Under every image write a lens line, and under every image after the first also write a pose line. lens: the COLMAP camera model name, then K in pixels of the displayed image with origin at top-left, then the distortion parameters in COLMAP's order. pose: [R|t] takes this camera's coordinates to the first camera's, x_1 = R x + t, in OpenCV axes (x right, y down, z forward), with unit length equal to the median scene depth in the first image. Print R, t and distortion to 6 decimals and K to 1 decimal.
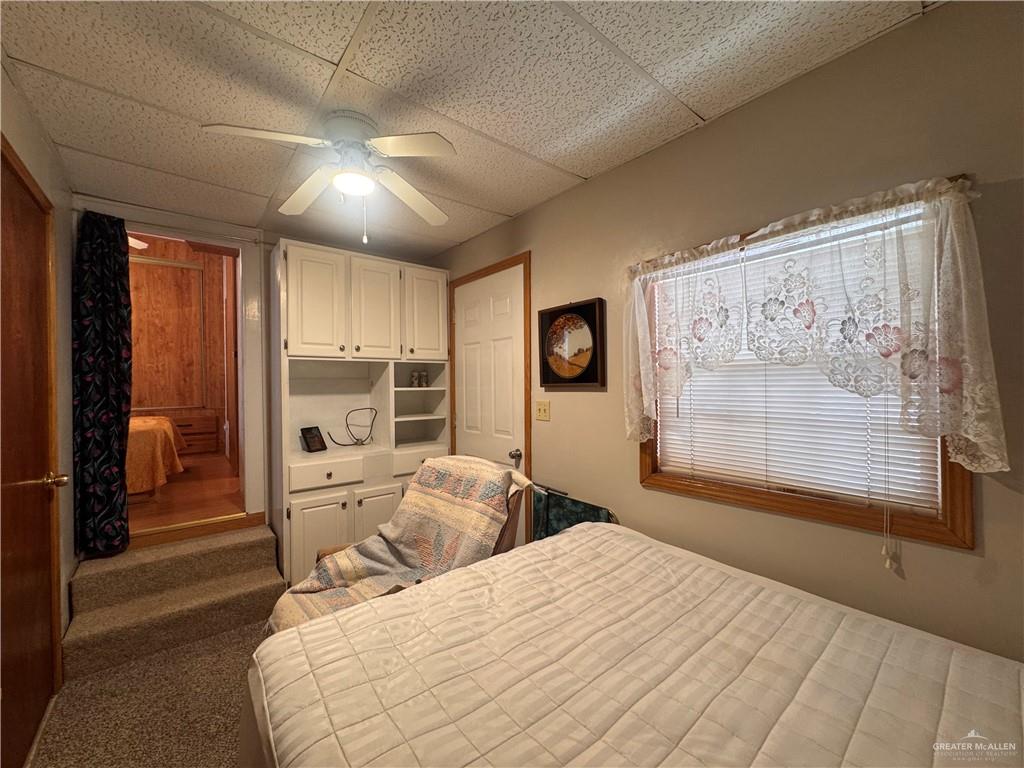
lens RADIAL K [[408.9, 0, 511.6], [0, 408.9, 384.4], [0, 0, 1]] dist [-0.003637, 0.000379]
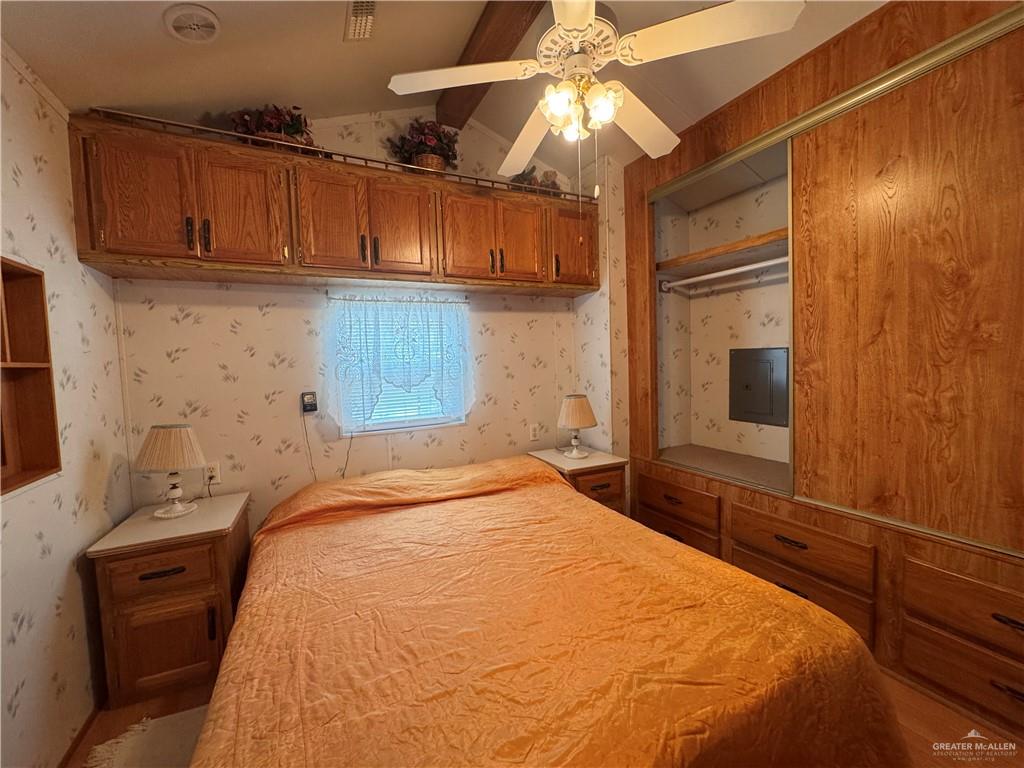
lens RADIAL K [[408.9, 0, 512.0], [0, 408.9, 385.2], [0, 0, 1]] dist [-0.003637, 0.000379]
pose [[-0.213031, 0.074126, -0.974230, -0.477649], [0.028430, 0.997166, 0.069654, -0.085788], [0.976632, -0.012859, -0.214535, 0.724114]]
